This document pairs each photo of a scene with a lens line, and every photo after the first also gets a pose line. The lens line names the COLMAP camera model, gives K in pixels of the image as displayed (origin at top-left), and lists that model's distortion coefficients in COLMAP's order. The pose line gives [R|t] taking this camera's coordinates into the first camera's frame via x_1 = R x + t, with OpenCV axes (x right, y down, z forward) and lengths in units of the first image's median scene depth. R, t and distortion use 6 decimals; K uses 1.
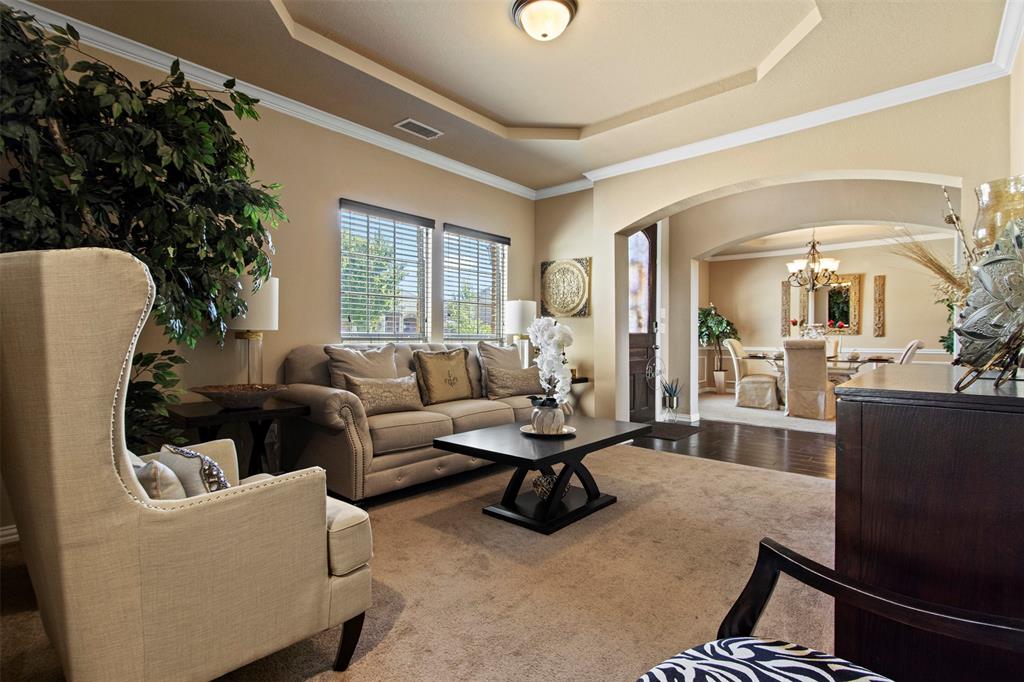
lens RADIAL K [[472.6, 0, 509.8], [0, 472.6, 330.2], [0, 0, 1]] dist [0.001070, 0.000371]
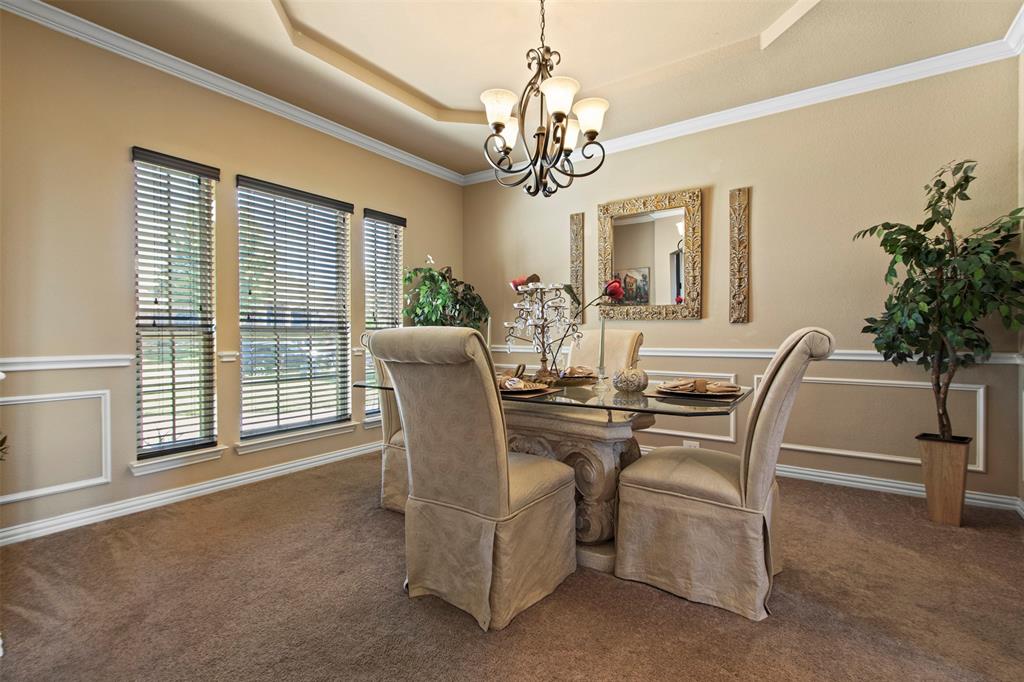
lens RADIAL K [[472.6, 0, 509.8], [0, 472.6, 330.2], [0, 0, 1]] dist [0.001070, 0.000371]
pose [[0.992131, -0.005173, 0.125100, 0.496413], [0.003189, 0.999866, 0.016059, 0.012468], [-0.125166, -0.015534, 0.992014, 0.566689]]
